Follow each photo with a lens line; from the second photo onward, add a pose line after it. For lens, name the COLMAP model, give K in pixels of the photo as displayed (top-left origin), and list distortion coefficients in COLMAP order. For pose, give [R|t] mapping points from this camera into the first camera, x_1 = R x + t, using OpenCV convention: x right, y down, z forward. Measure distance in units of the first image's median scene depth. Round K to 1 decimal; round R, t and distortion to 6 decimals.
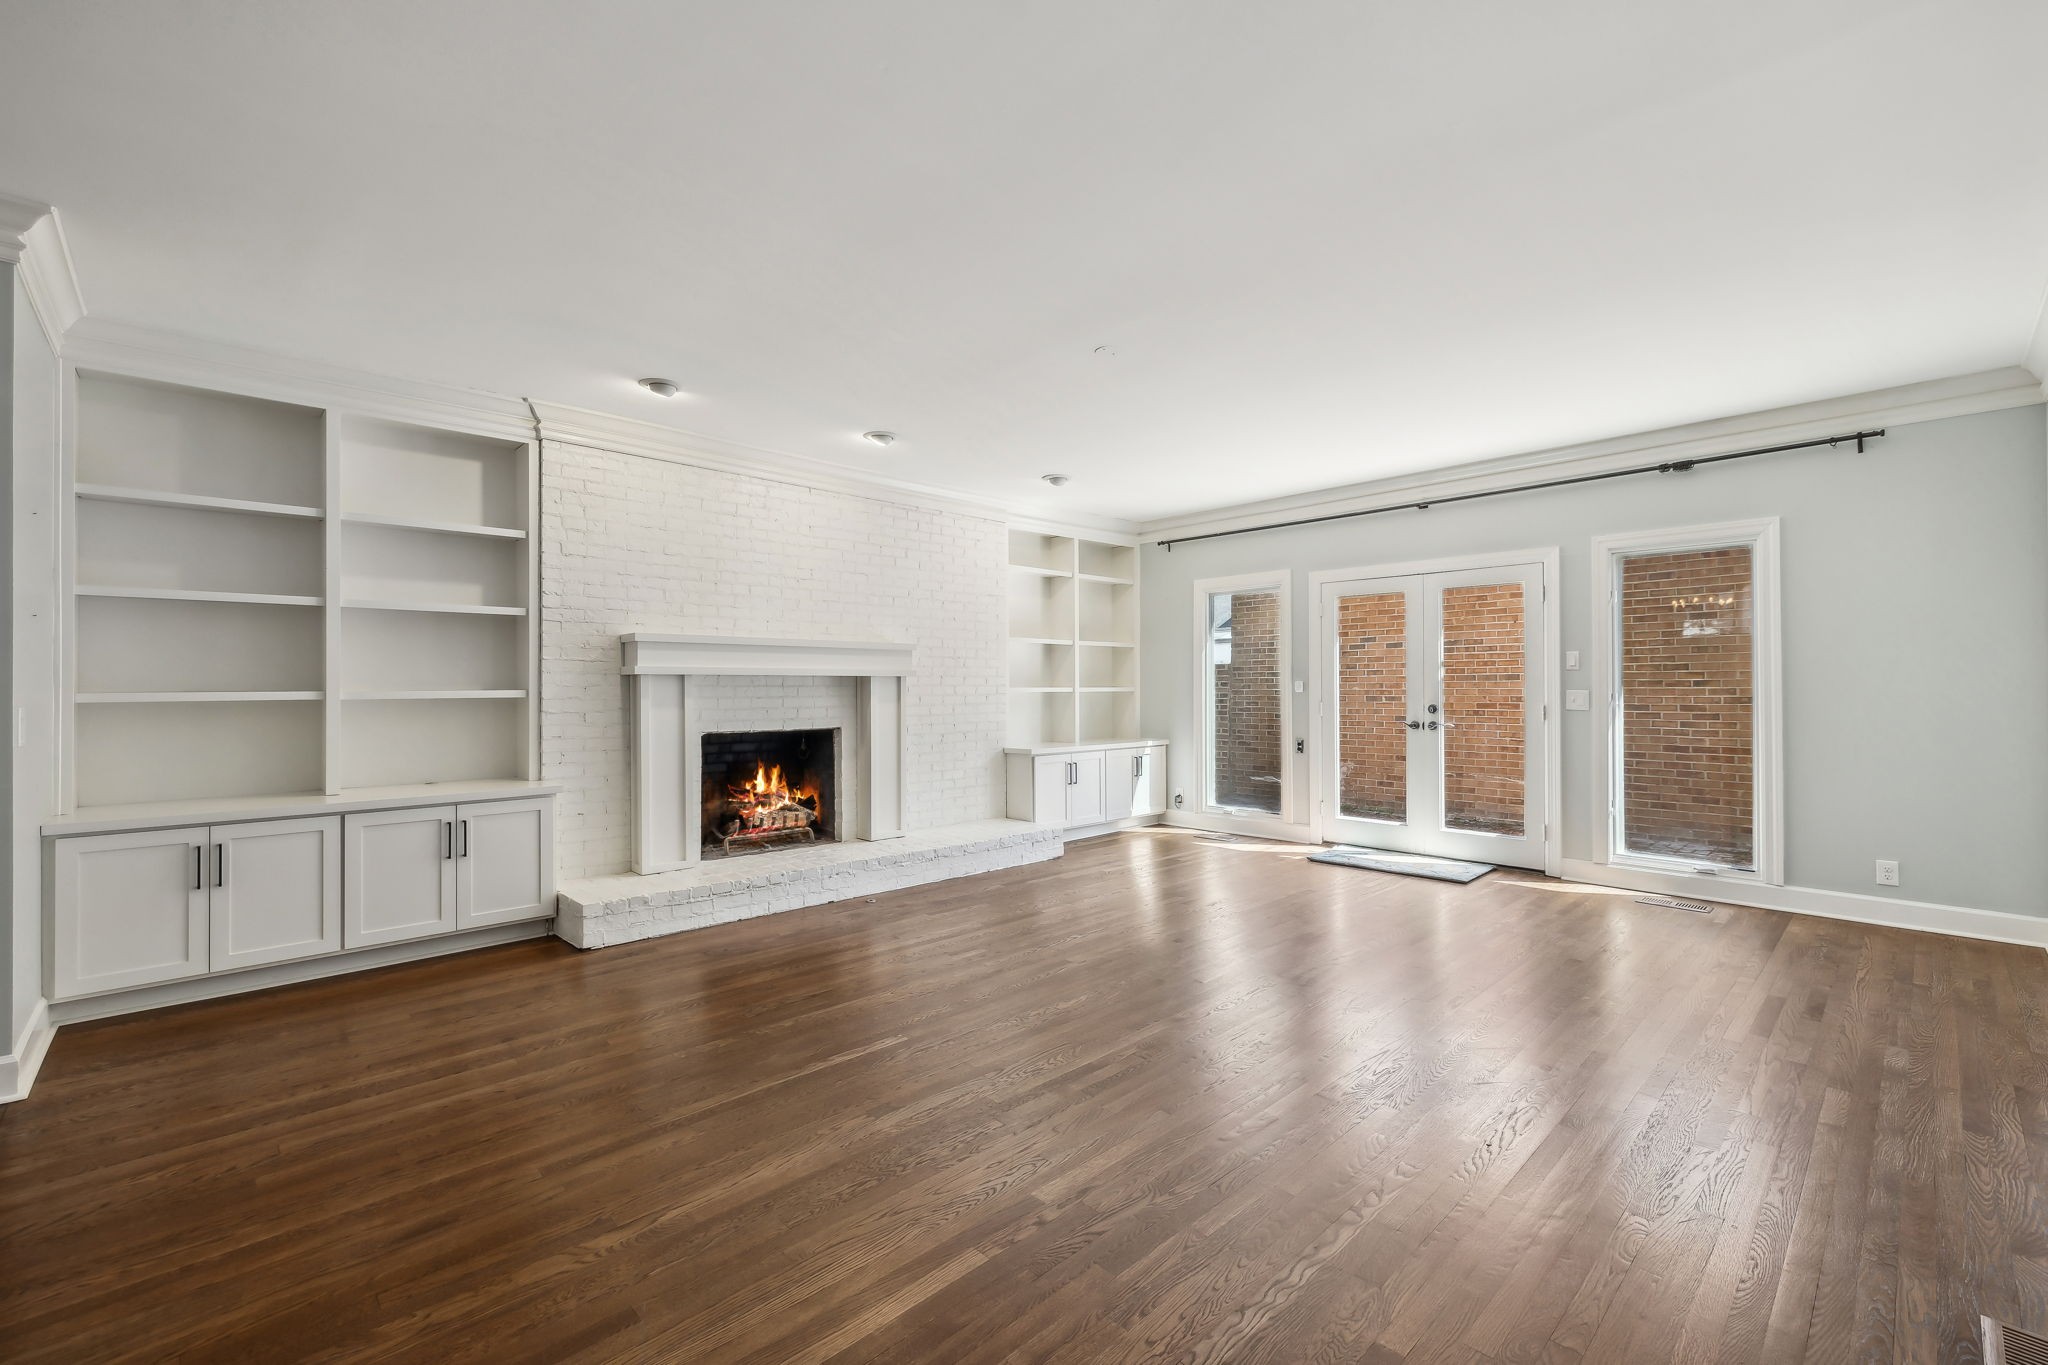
lens RADIAL K [[862.4, 0, 1027.7], [0, 862.4, 683.3], [0, 0, 1]] dist [0.002087, -0.000391]
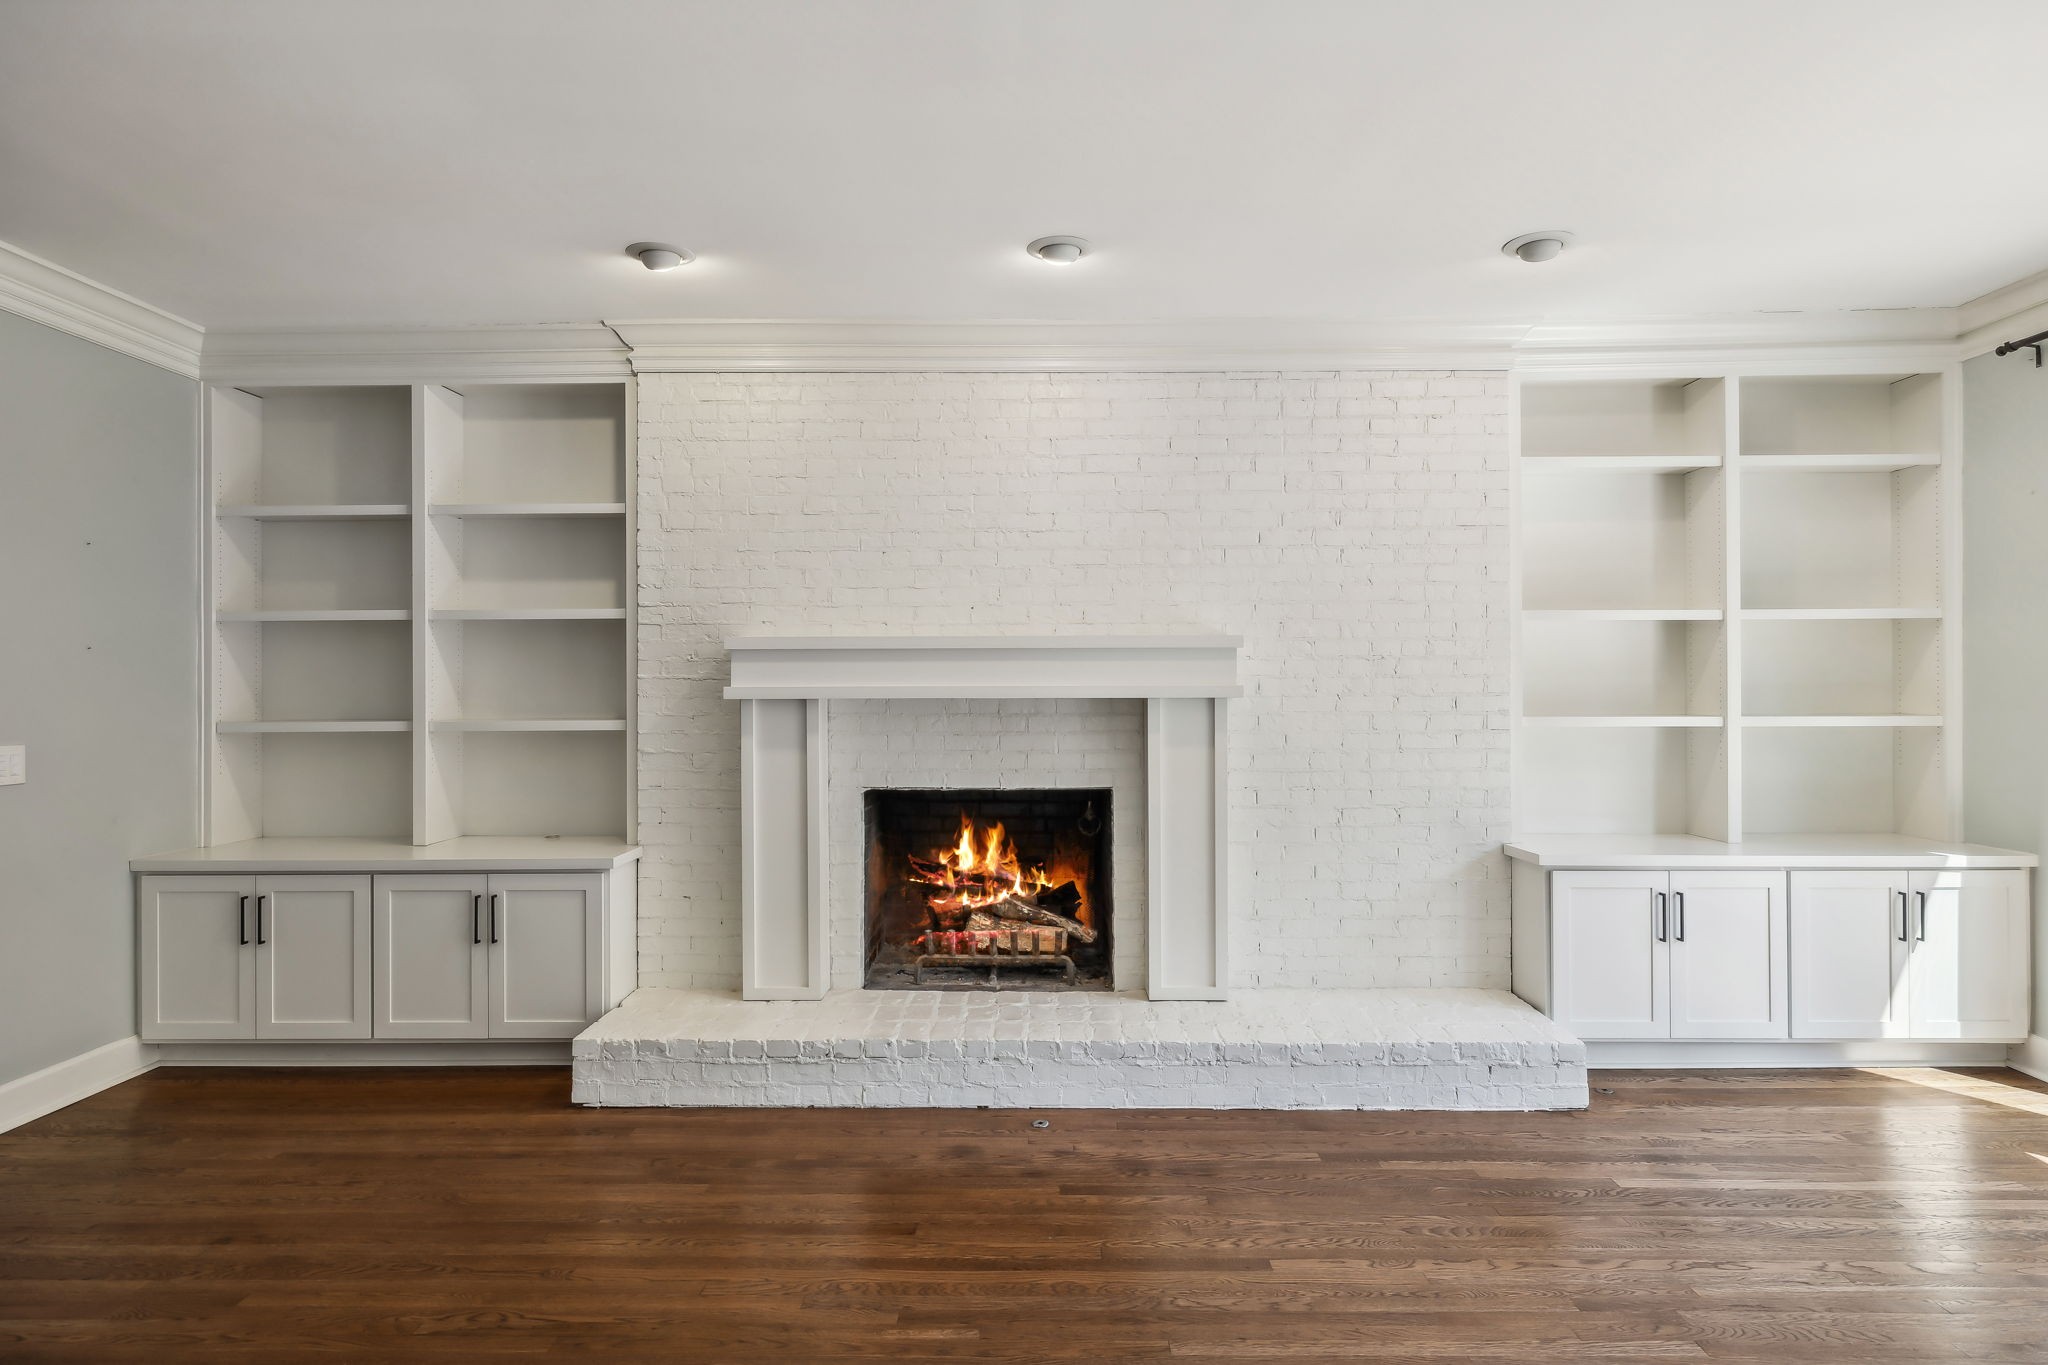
lens RADIAL K [[1162.0, 0, 1023.3], [0, 1162.0, 684.9], [0, 0, 1]] dist [0.004752, -0.002414]
pose [[0.712657, 0.000858, -0.701513, 0.278371], [0.003817, 0.999980, 0.005101, -0.020494], [0.701503, -0.006312, 0.712639, 0.423362]]
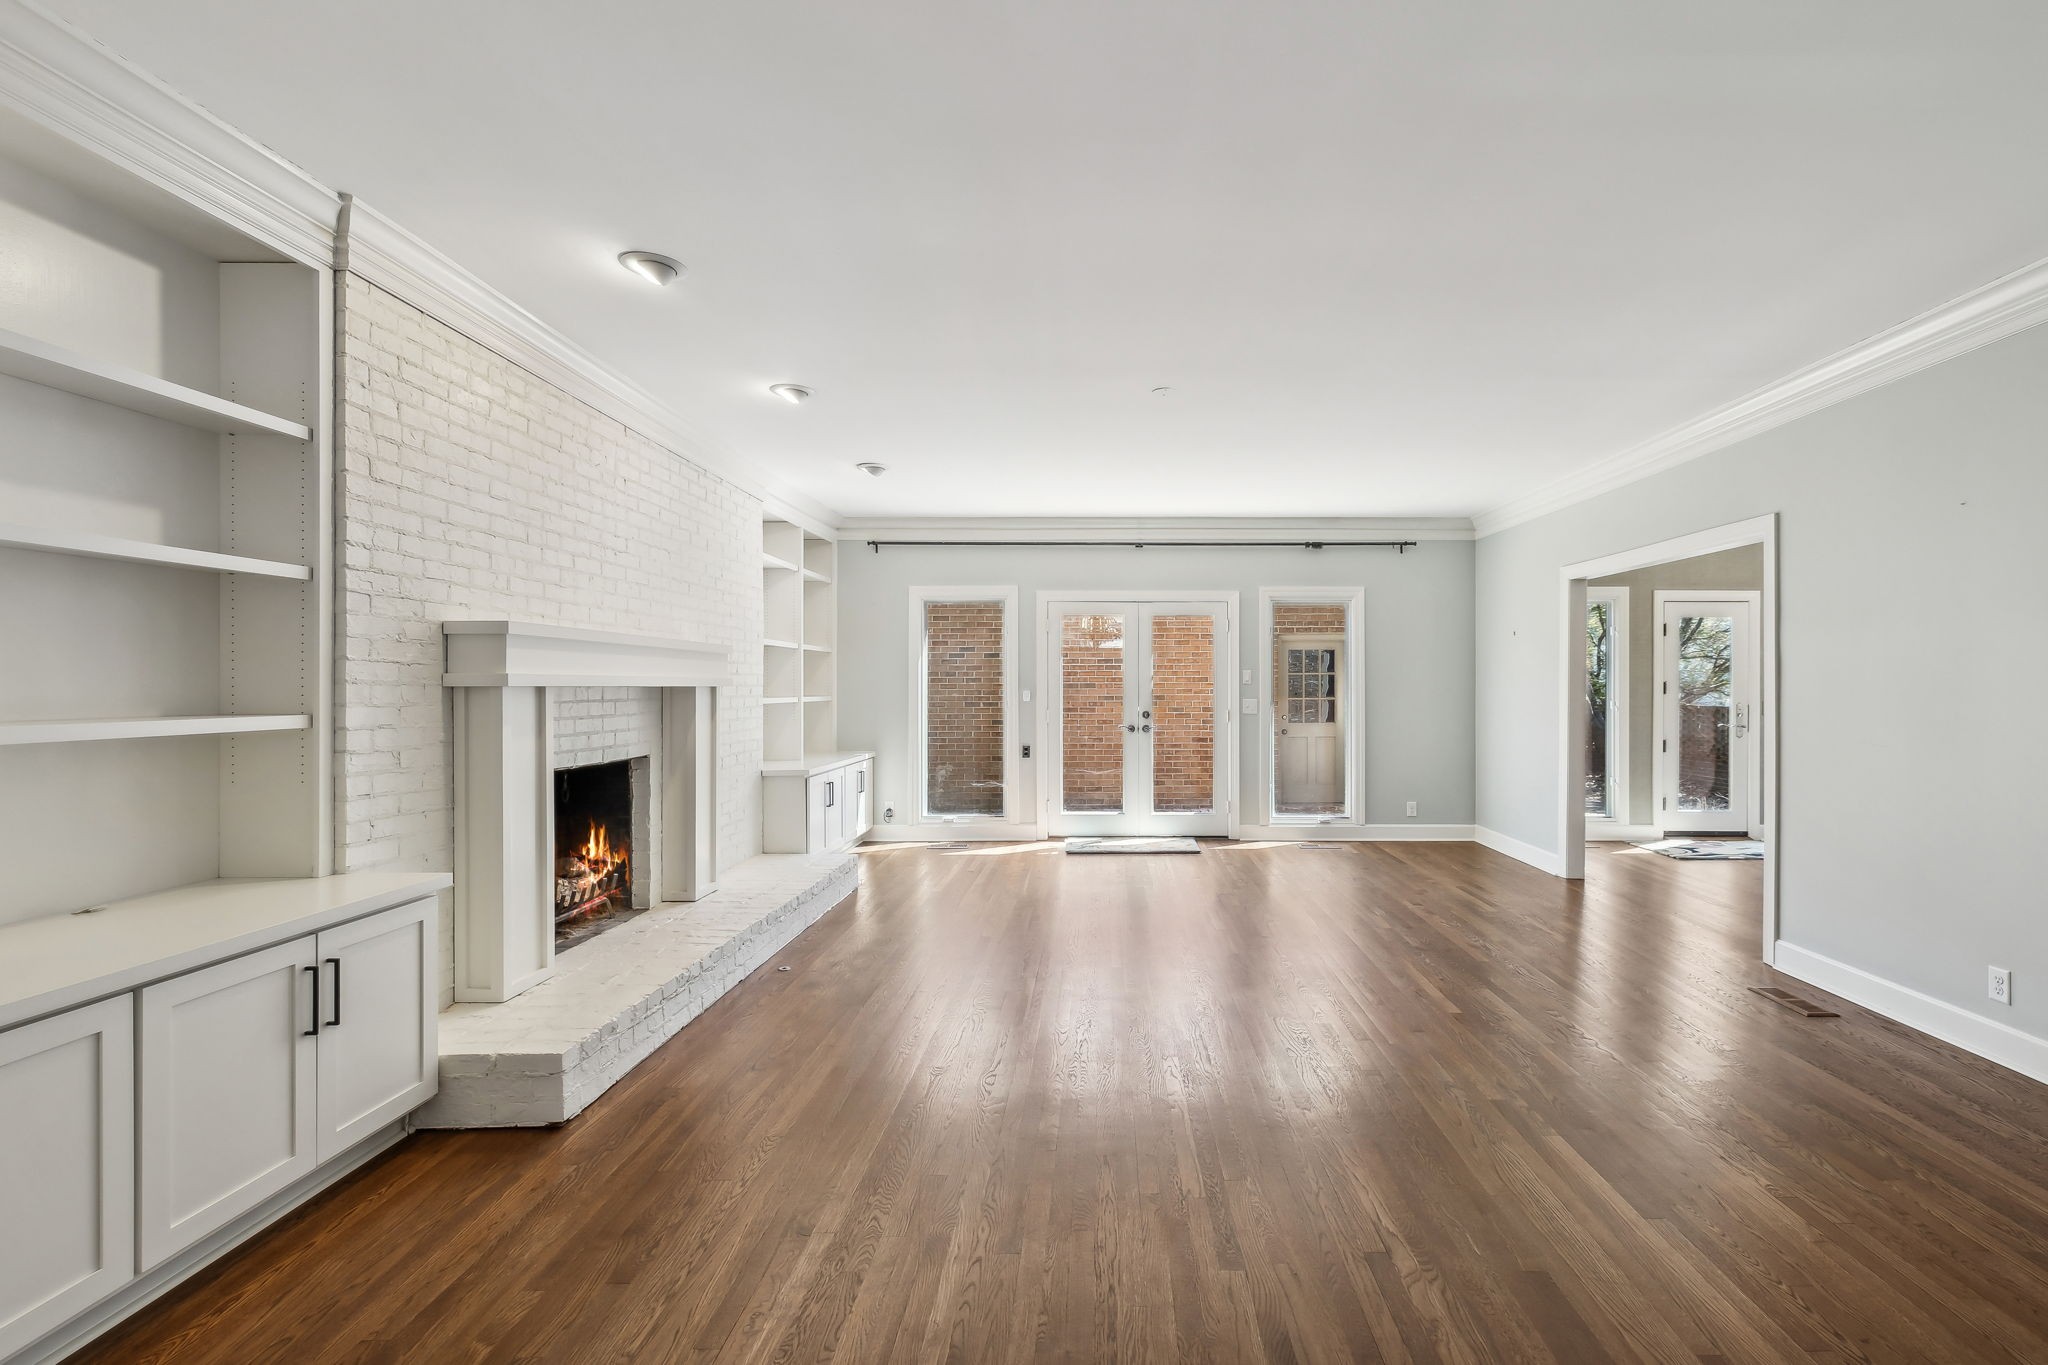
lens RADIAL K [[903.5, 0, 1109.4], [0, 903.5, 683.8], [0, 0, 1]] dist [0.000888, 0.000001]
pose [[0.686130, 0.005674, 0.727457, -0.516464], [-0.005668, 0.999981, -0.002454, -0.010617], [-0.727457, -0.002439, 0.686149, 0.181185]]
